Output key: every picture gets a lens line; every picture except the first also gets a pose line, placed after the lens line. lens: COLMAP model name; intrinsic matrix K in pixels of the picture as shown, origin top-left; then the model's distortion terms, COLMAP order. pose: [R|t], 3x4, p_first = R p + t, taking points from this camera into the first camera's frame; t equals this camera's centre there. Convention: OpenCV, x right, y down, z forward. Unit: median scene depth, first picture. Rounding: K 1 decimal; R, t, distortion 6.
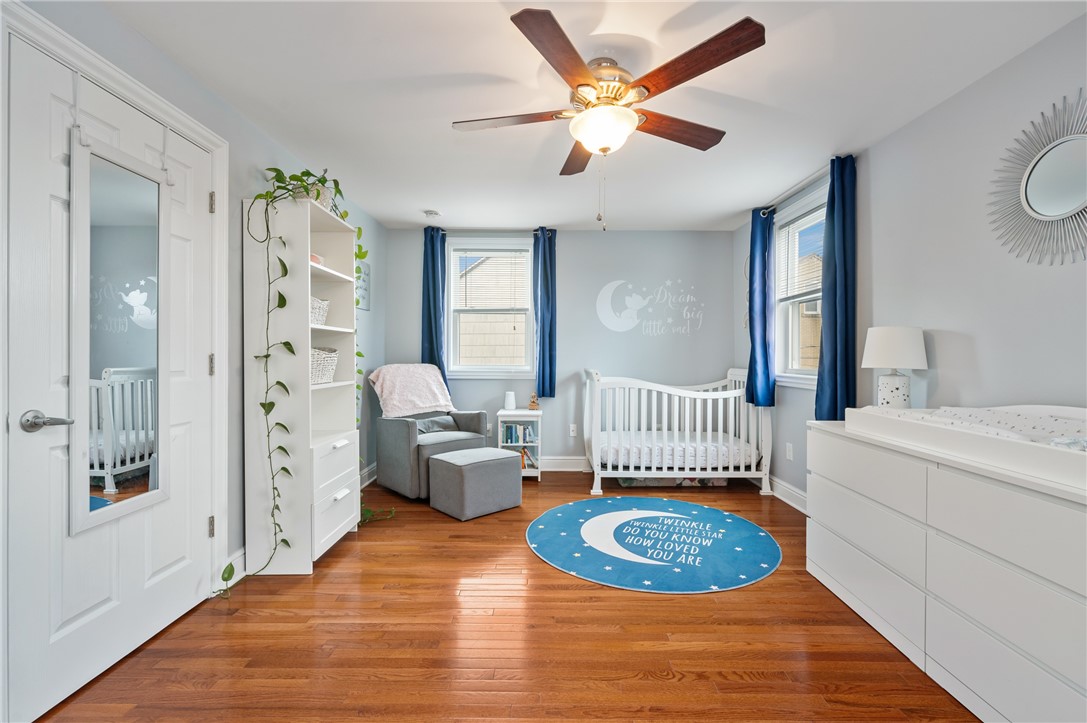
lens RADIAL K [[506.8, 0, 543.5], [0, 506.8, 361.5], [0, 0, 1]] dist [-0.000160, -0.000029]
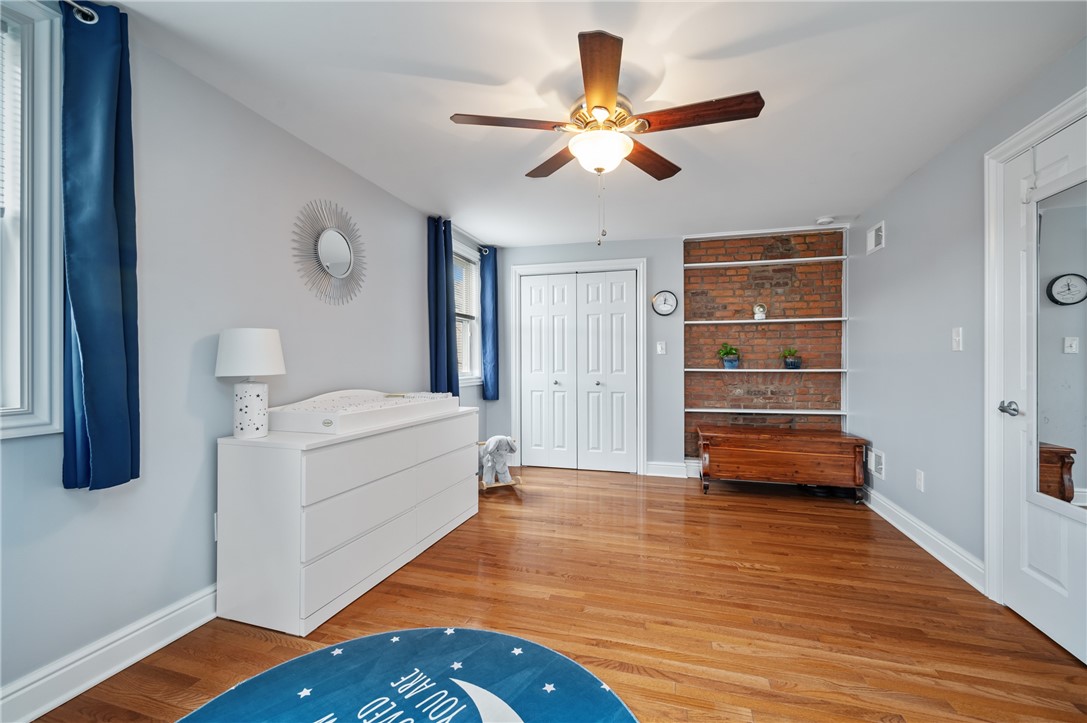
lens RADIAL K [[456.6, 0, 543.5], [0, 456.6, 361.5], [0, 0, 1]] dist [-0.001279, -0.000031]
pose [[-0.961277, -0.005724, 0.275523, -0.031888], [-0.000804, 0.999838, 0.017966, -0.030542], [-0.275581, 0.017048, -0.961127, 1.907842]]
